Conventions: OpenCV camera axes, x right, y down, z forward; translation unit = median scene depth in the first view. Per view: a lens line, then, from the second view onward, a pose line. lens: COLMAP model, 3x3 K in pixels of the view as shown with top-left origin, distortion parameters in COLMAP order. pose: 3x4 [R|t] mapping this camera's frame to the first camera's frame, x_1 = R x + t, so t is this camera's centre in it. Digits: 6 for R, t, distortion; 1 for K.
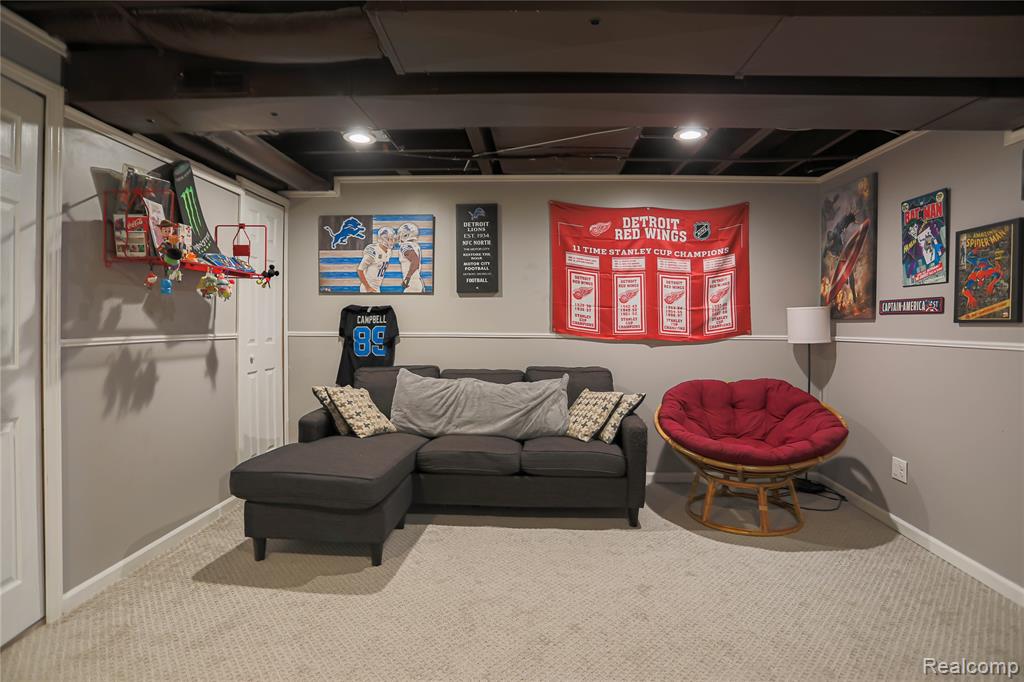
lens RADIAL K [[529.6, 0, 513.1], [0, 529.6, 334.2], [0, 0, 1]] dist [-0.055387, 0.015521]
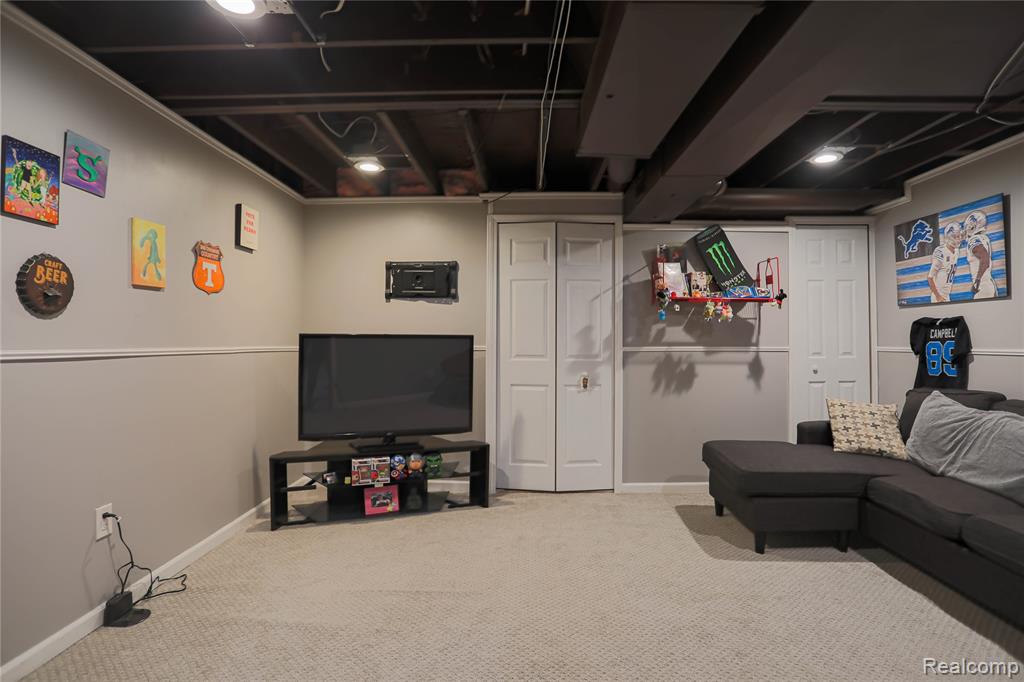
lens RADIAL K [[529.6, 0, 516.2], [0, 529.6, 338.0], [0, 0, 1]] dist [-0.055387, 0.015521]
pose [[0.024516, -0.008262, -0.999665, 0.557208], [-0.019978, 0.999762, -0.008753, 0.000834], [0.999500, 0.020186, 0.024345, 0.289845]]
